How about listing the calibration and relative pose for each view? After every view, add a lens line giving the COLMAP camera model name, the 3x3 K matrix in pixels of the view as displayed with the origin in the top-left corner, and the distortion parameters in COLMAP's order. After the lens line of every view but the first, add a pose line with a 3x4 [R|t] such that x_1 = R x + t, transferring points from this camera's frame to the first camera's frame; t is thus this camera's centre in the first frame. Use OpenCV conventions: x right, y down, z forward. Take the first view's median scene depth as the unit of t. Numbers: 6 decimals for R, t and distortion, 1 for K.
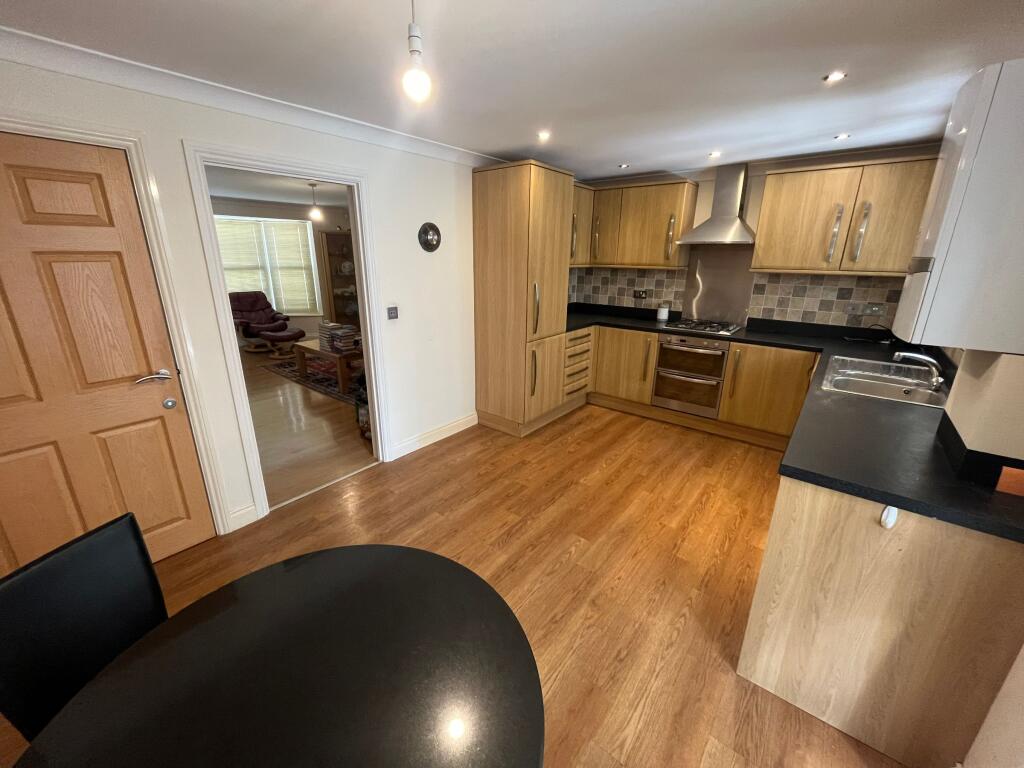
lens RADIAL K [[417.2, 0, 512.0], [0, 417.2, 384.0], [0, 0, 1]] dist [0.000214, -0.000066]
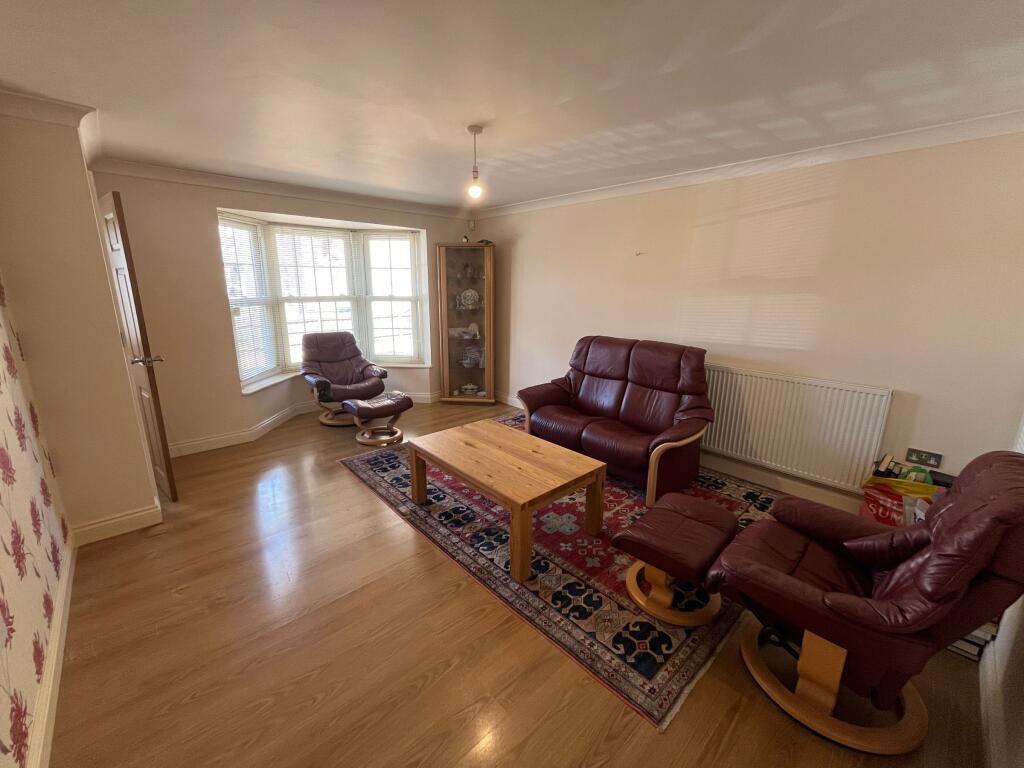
lens RADIAL K [[417.2, 0, 512.0], [0, 417.2, 384.0], [0, 0, 1]] dist [0.000214, -0.000066]
pose [[0.990441, 0.031992, -0.134176, -0.249440], [-0.040223, 0.997442, -0.059089, -0.111159], [0.131942, 0.063921, 0.989194, 0.378201]]
